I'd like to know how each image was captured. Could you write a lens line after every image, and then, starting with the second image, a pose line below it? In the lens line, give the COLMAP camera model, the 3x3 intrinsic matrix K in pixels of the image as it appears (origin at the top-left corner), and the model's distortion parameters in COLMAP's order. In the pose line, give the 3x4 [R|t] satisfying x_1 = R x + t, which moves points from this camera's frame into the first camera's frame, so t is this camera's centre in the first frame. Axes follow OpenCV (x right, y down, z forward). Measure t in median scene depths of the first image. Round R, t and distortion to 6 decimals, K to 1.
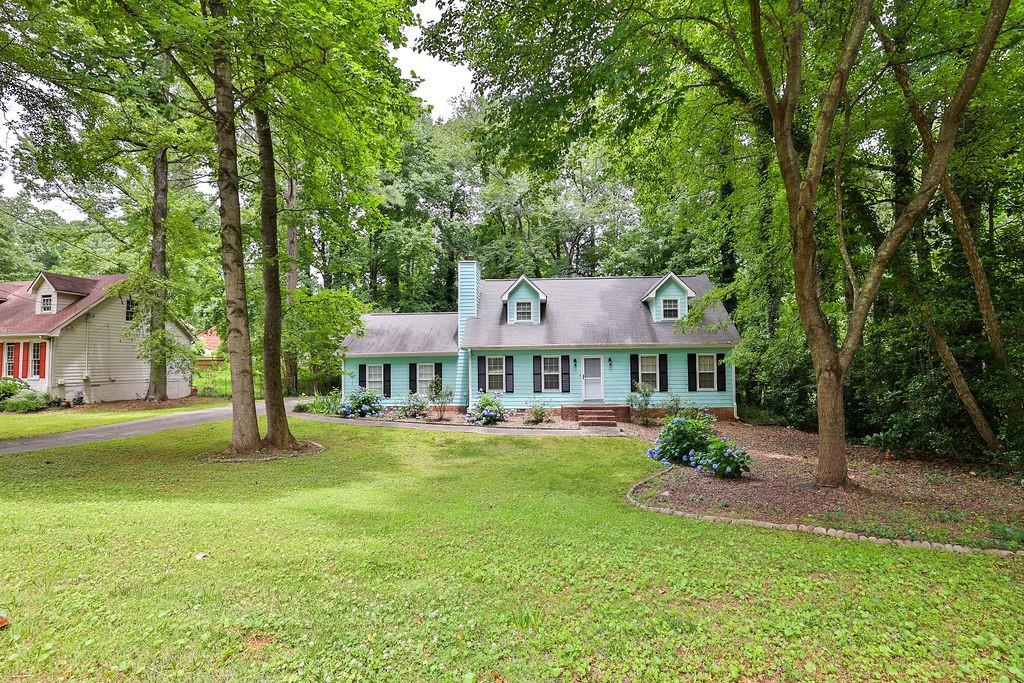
lens RADIAL K [[442.8, 0, 513.4], [0, 442.8, 343.8], [0, 0, 1]] dist [-0.027295, 0.007092]
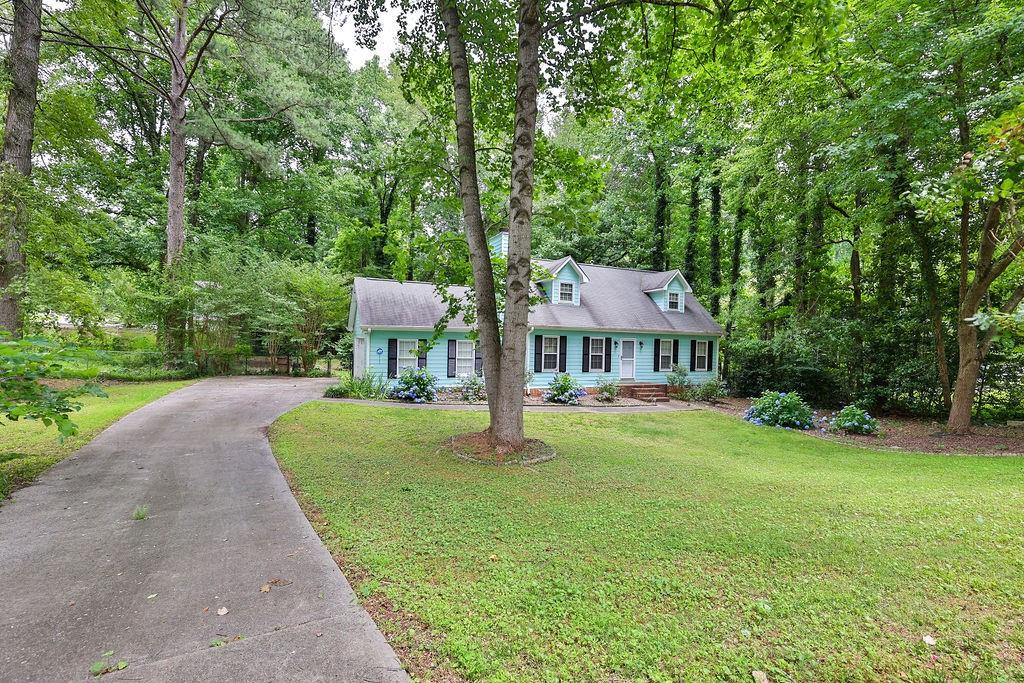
lens RADIAL K [[442.8, 0, 505.8], [0, 442.8, 346.3], [0, 0, 1]] dist [-0.027295, 0.007092]
pose [[0.888694, 0.029908, 0.457525, -0.588864], [-0.052729, 0.997916, 0.037189, 0.020606], [-0.455459, -0.057175, 0.888419, 0.166040]]
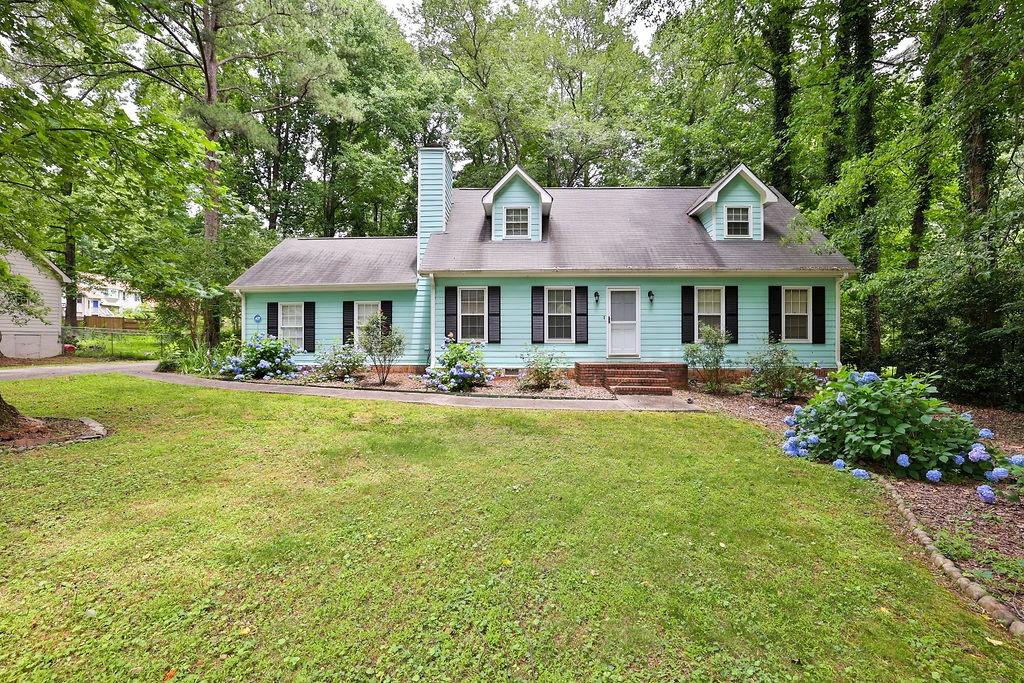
lens RADIAL K [[442.8, 0, 506.5], [0, 442.8, 331.2], [0, 0, 1]] dist [-0.027295, 0.007092]
pose [[0.999469, 0.010031, 0.031009, -0.011050], [-0.010849, 0.999594, 0.026333, 0.075726], [-0.030732, -0.026655, 0.999172, 0.358952]]
